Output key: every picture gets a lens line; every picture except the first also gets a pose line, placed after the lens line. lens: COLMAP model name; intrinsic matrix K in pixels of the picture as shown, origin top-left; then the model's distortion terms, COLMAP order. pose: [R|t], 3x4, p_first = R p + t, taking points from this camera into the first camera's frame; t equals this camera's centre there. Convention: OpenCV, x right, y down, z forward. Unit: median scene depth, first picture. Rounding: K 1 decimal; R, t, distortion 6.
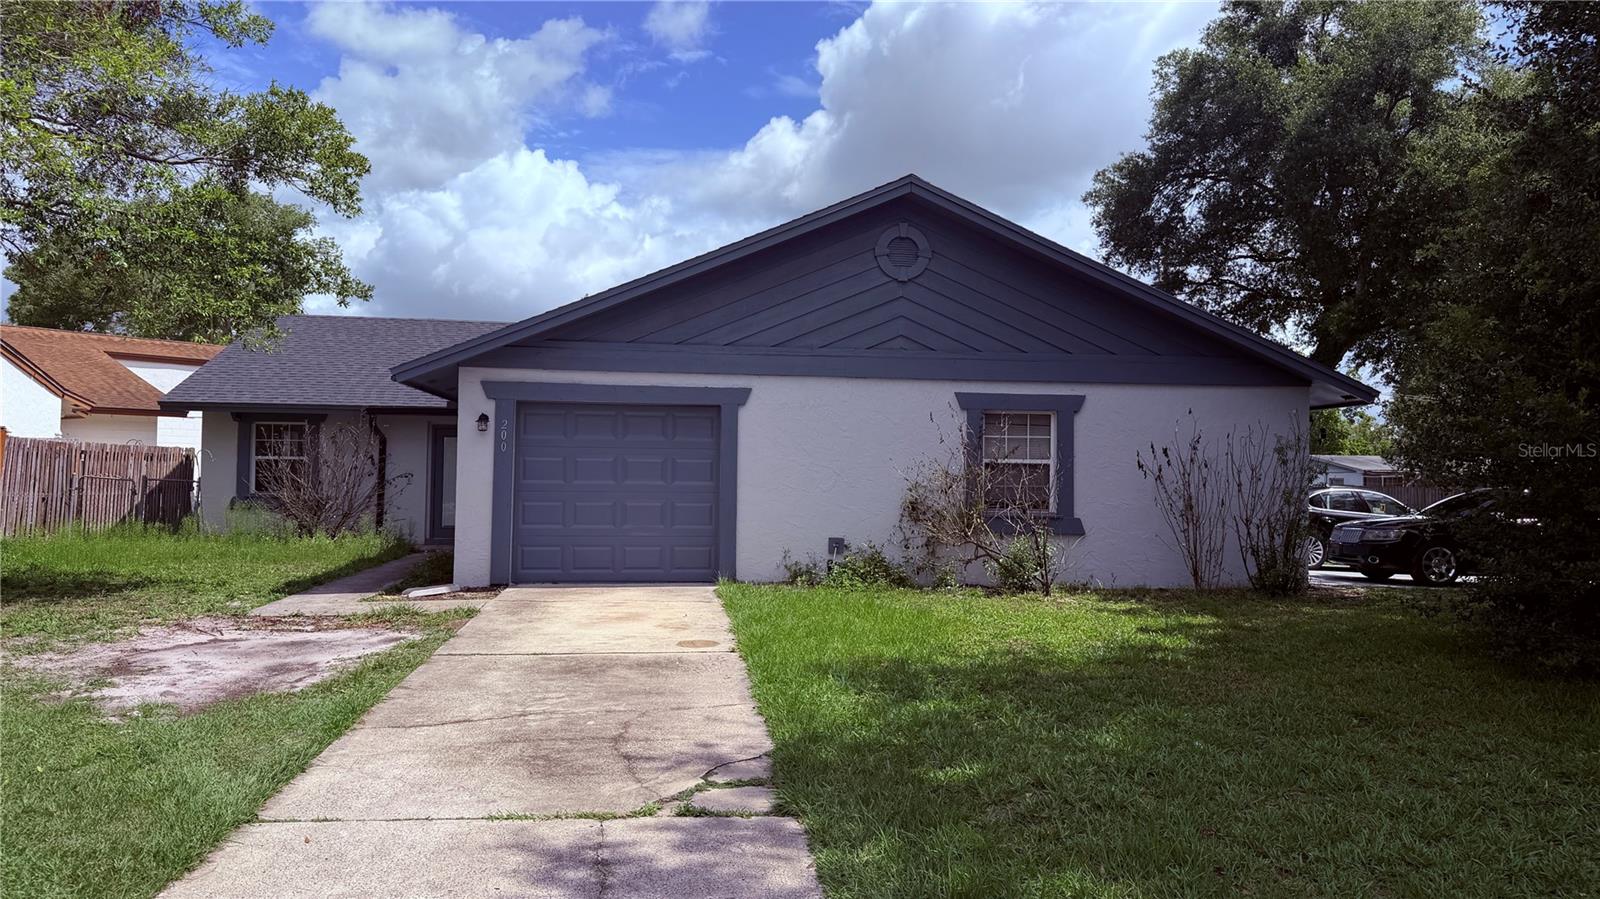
lens RADIAL K [[1104.2, 0, 800.0], [0, 1104.2, 449.5], [0, 0, 1]] dist [0.022150, -0.002077]
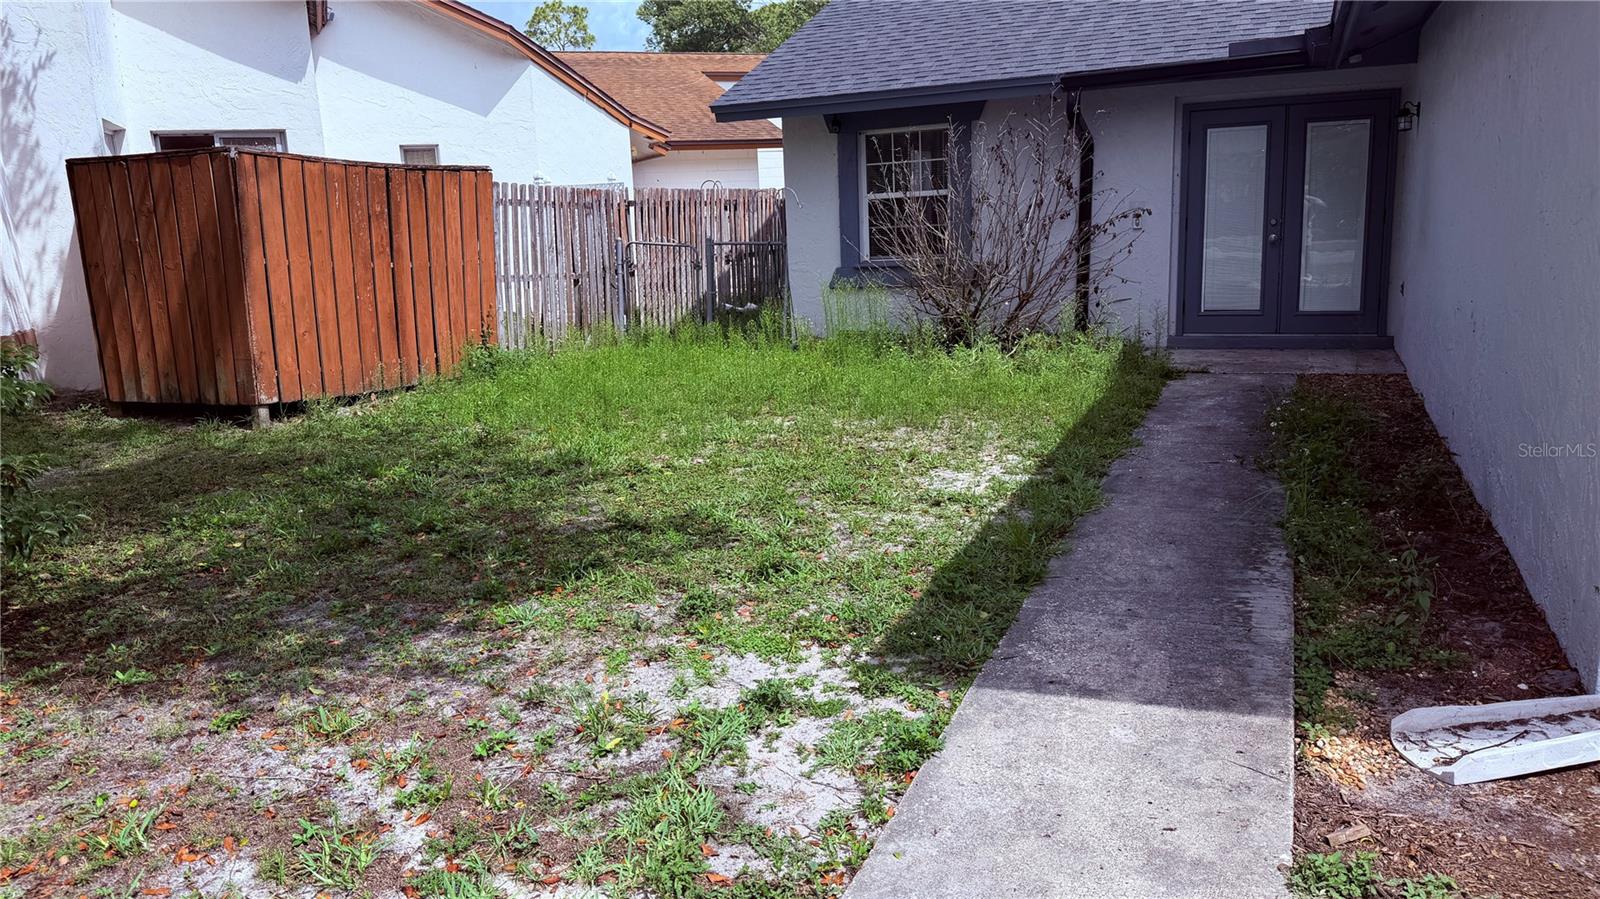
lens RADIAL K [[1104.2, 0, 800.0], [0, 1104.2, 449.5], [0, 0, 1]] dist [0.022150, -0.002077]
pose [[0.859488, 0.056948, -0.507974, -0.209000], [0.066083, 0.973055, 0.220899, 0.005443], [0.506867, -0.223428, 0.832566, 0.446585]]
